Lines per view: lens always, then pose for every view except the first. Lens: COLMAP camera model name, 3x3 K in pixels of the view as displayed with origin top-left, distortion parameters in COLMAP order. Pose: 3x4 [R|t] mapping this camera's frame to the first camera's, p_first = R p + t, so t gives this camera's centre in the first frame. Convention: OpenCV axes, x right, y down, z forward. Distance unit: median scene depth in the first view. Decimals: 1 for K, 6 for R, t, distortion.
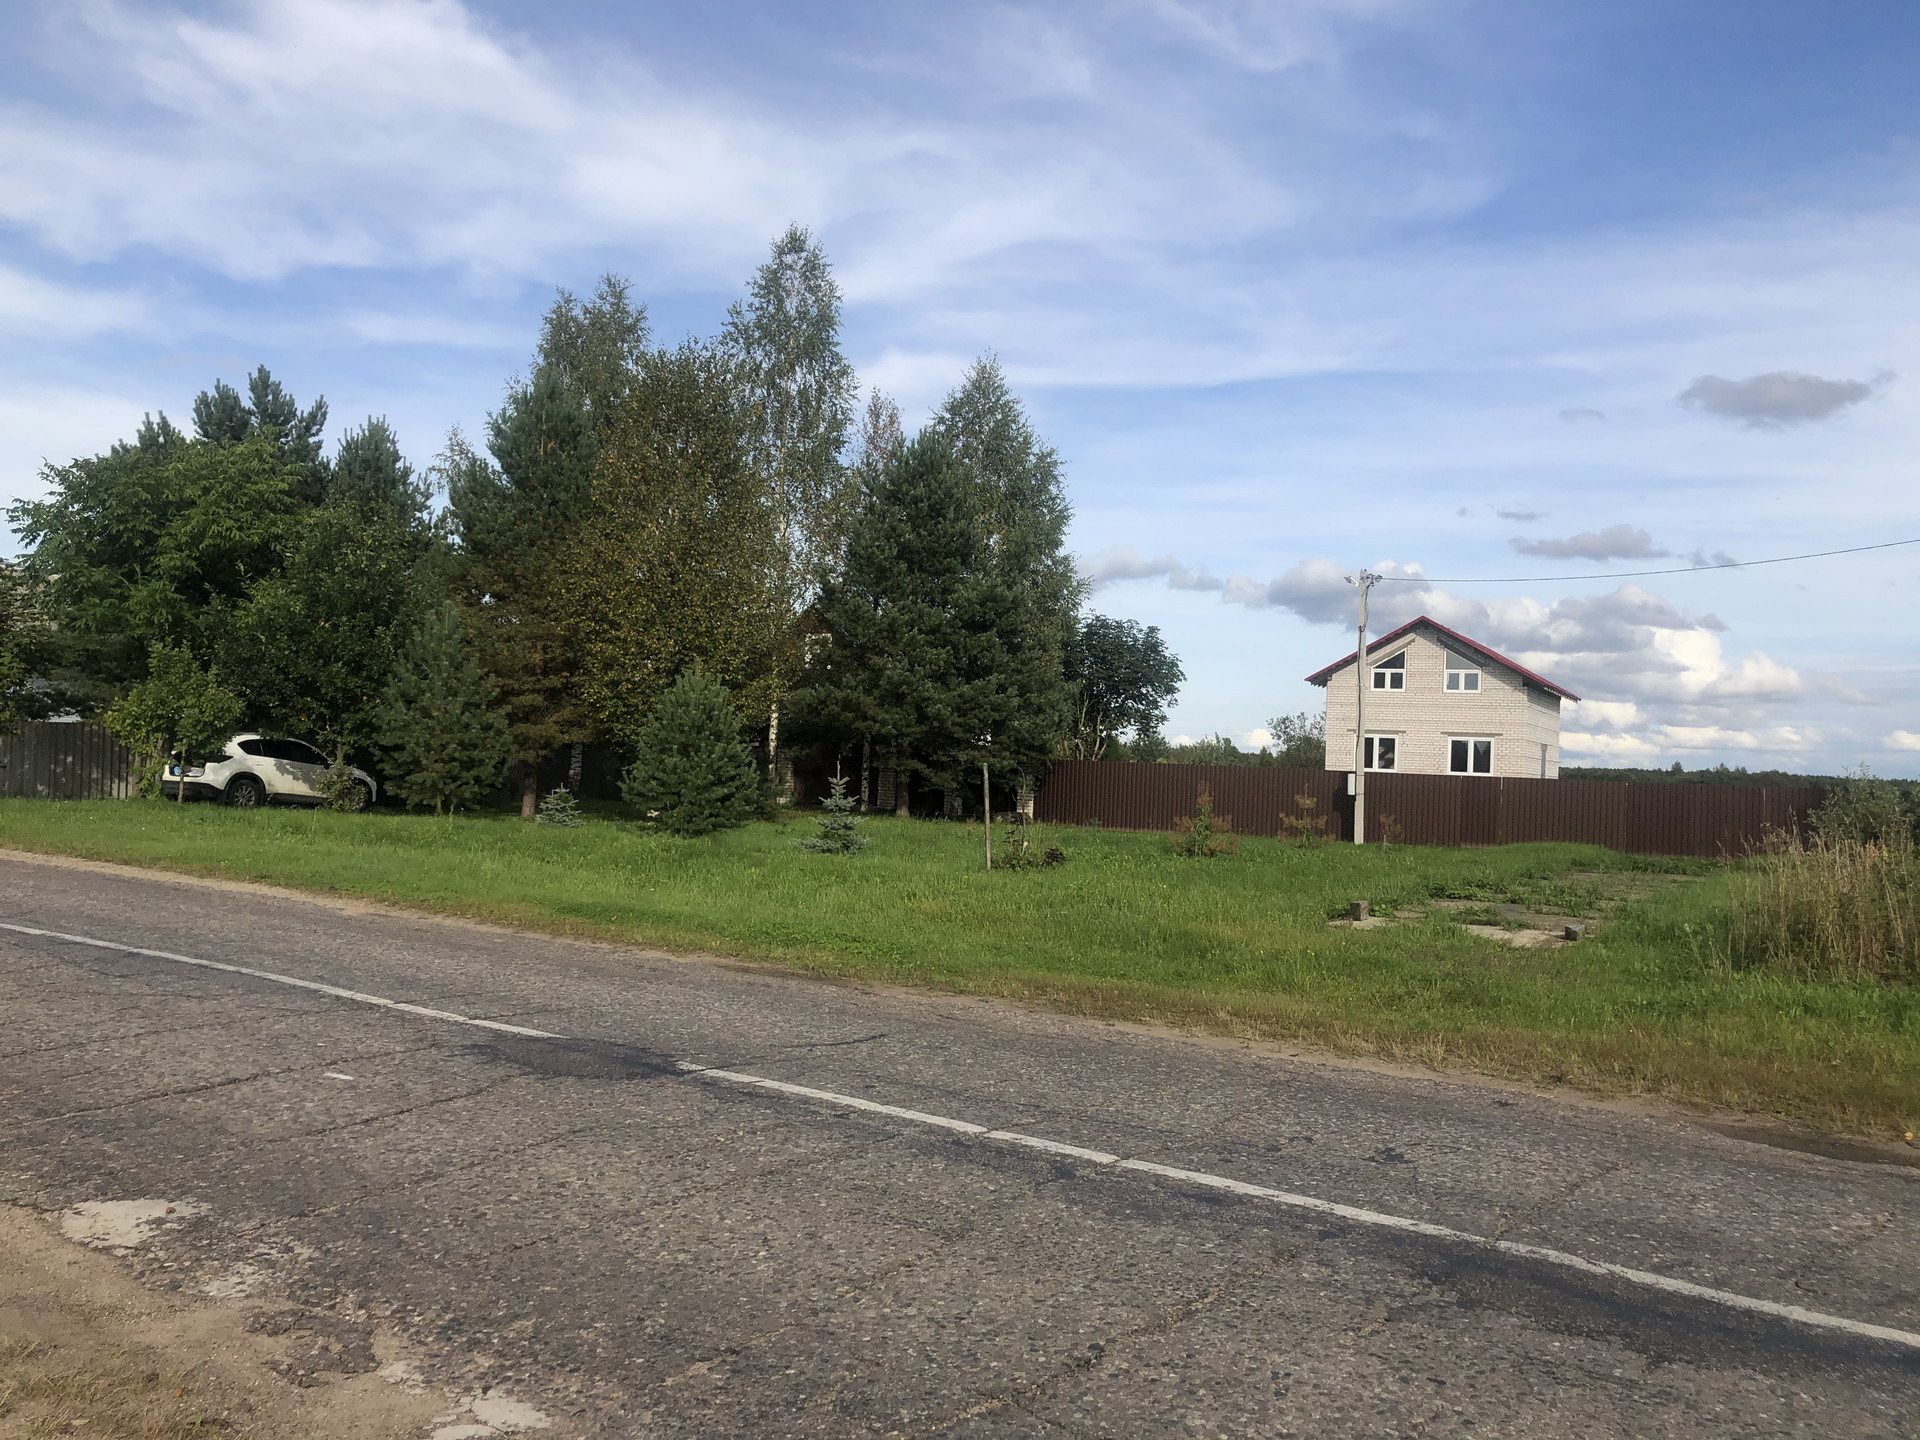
lens RADIAL K [[1561.5, 0, 960.0], [0, 1561.5, 720.0], [0, 0, 1]] dist [0.007199, 0.004678]
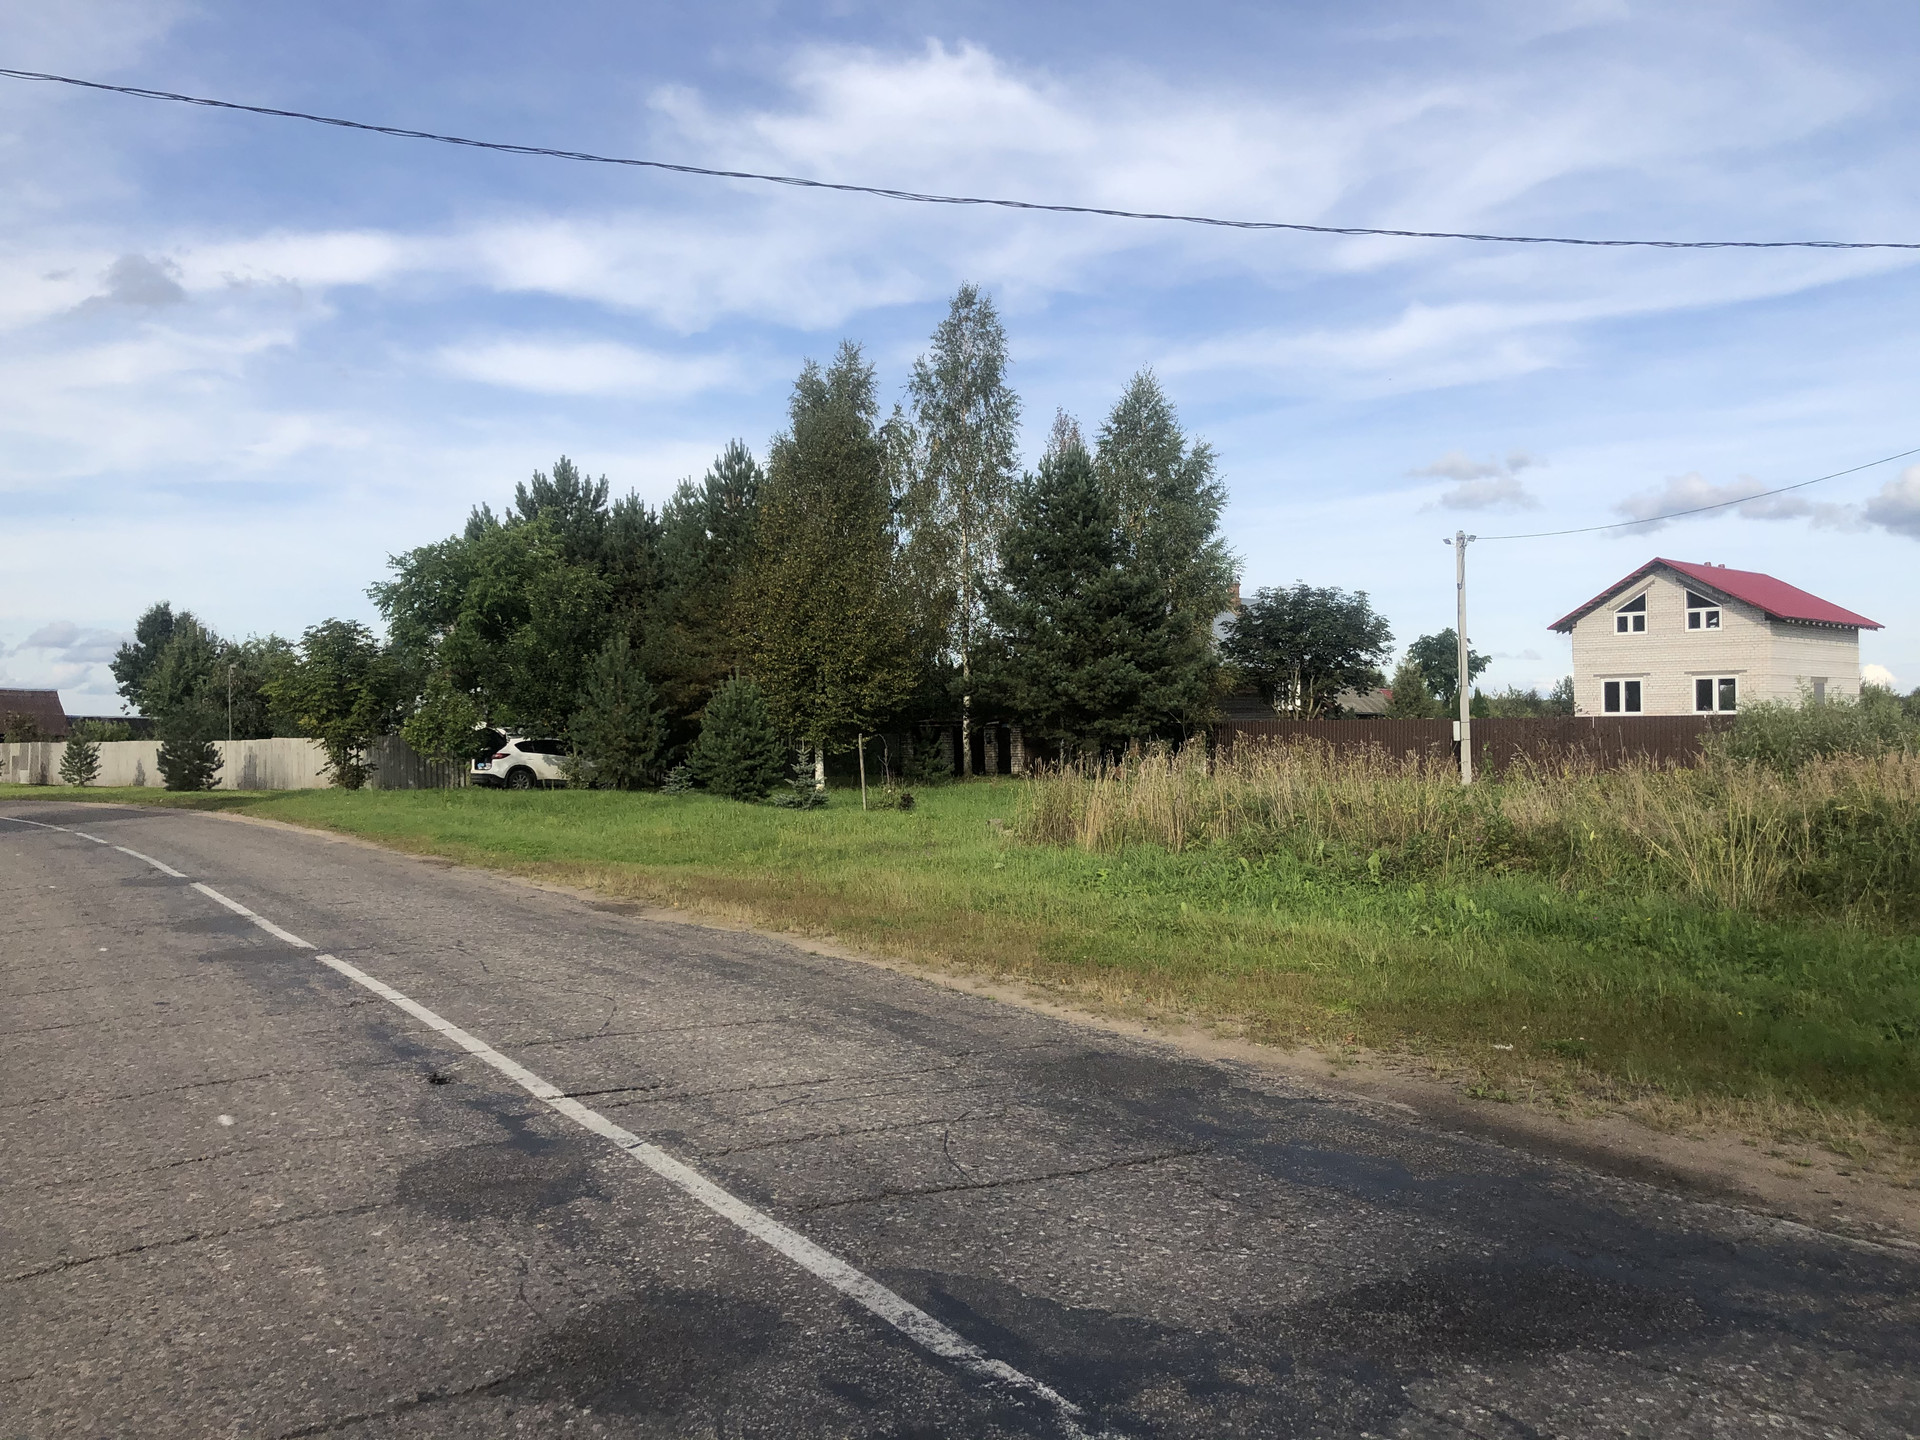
lens RADIAL K [[1516.6, 0, 965.8], [0, 1516.6, 694.1], [0, 0, 1]] dist [-0.002526, -0.047575]
pose [[0.938142, -0.059889, -0.341031, 0.257995], [0.059652, 0.998156, -0.011193, 0.006727], [0.341073, -0.009843, 0.939985, -0.080470]]
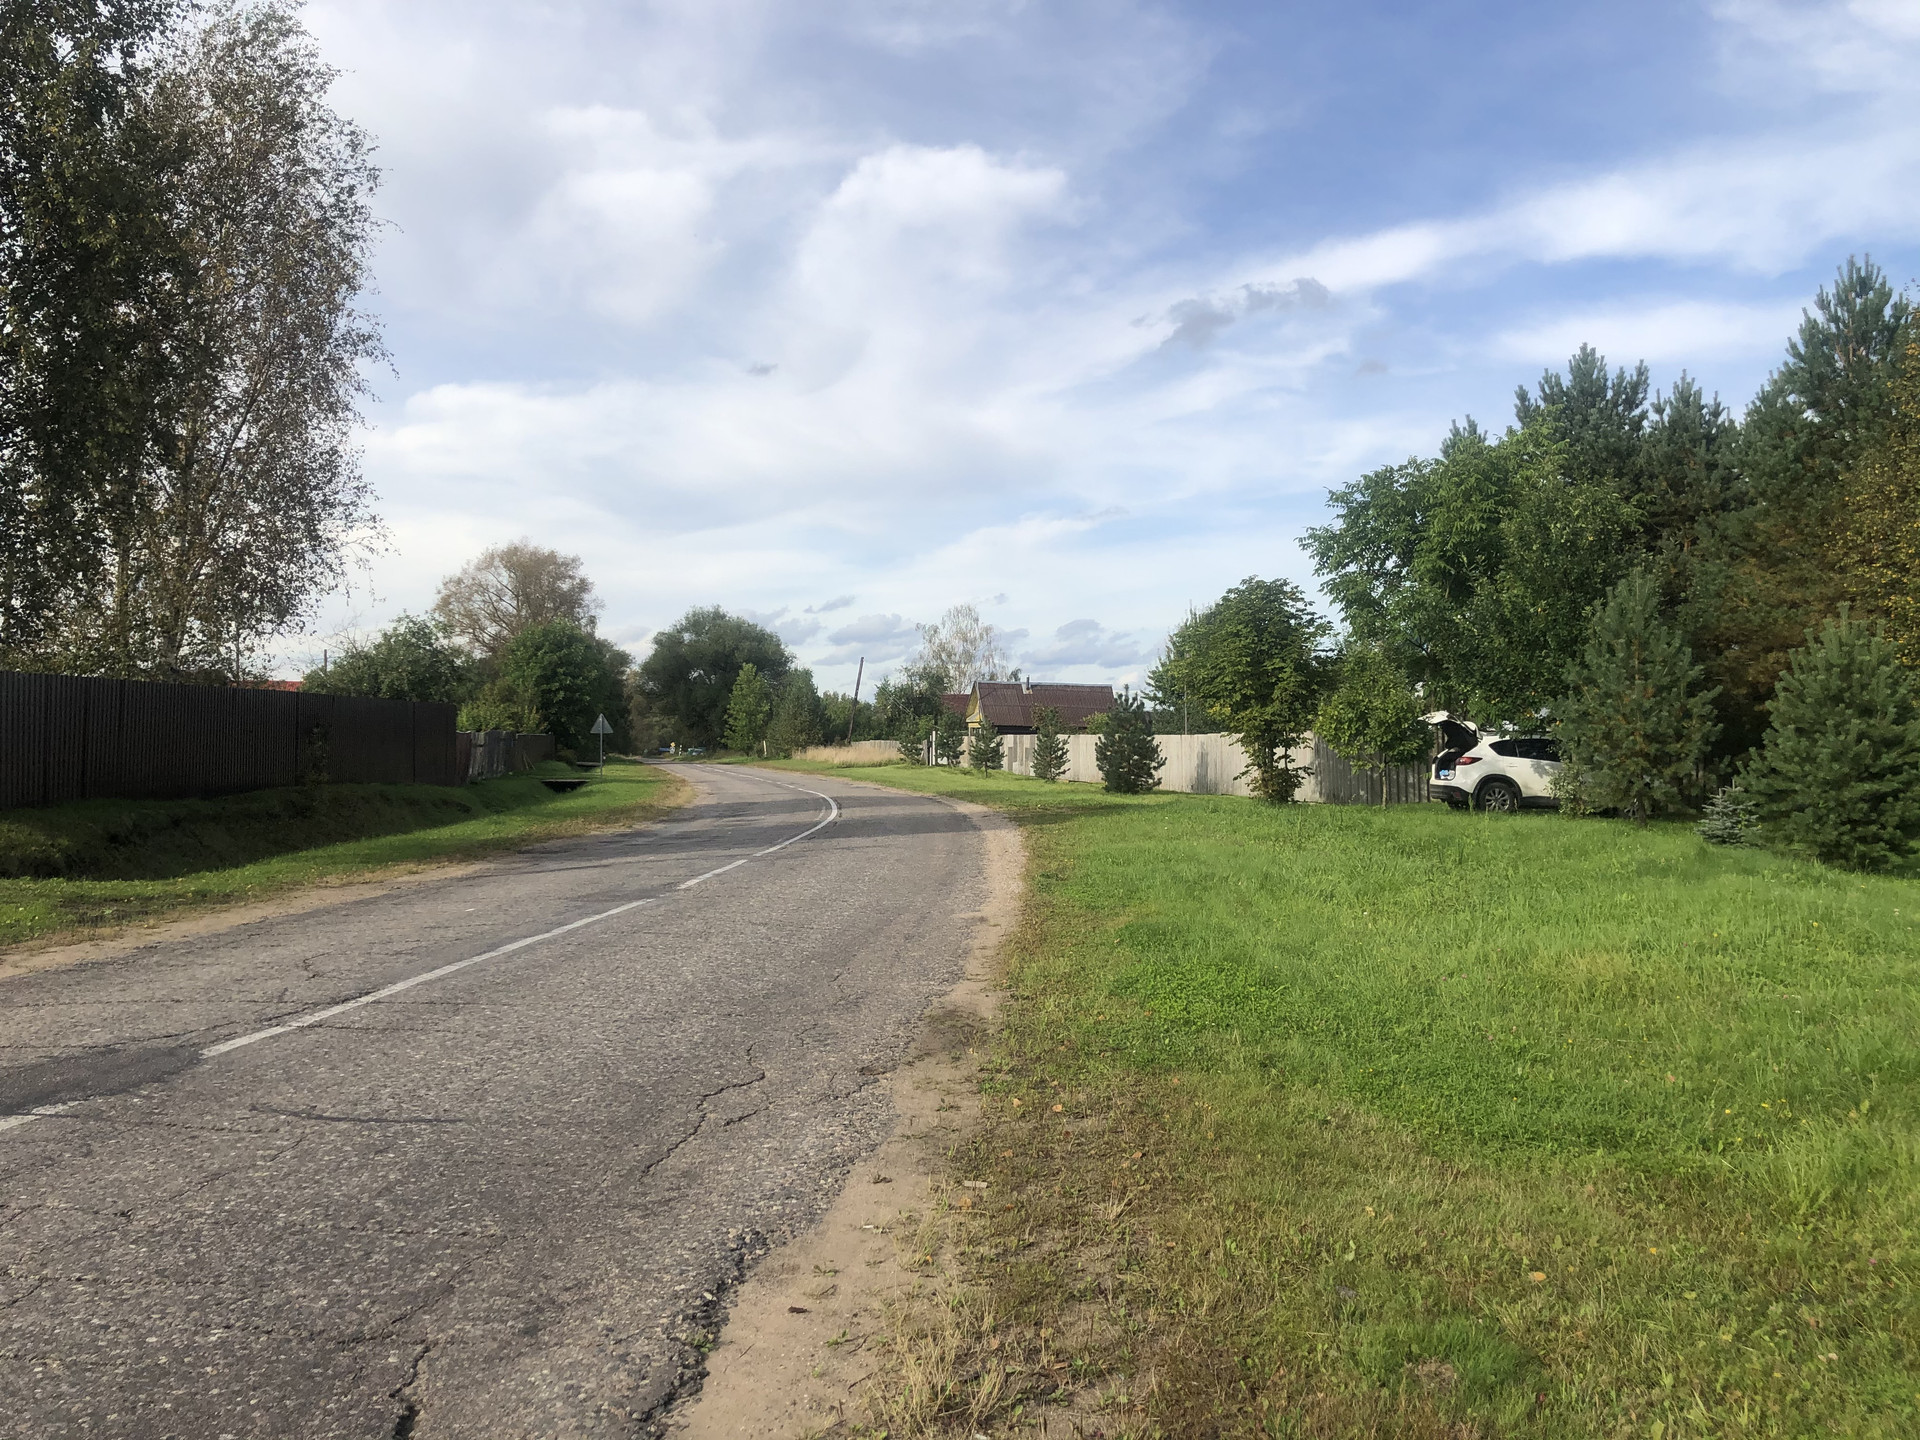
lens RADIAL K [[1561.5, 0, 960.0], [0, 1561.5, 720.0], [0, 0, 1]] dist [0.007199, 0.004678]
pose [[0.516594, -0.047674, -0.854902, 0.132784], [0.042873, 0.998637, -0.029783, 0.010378], [0.855156, -0.021267, 0.517934, 0.162250]]
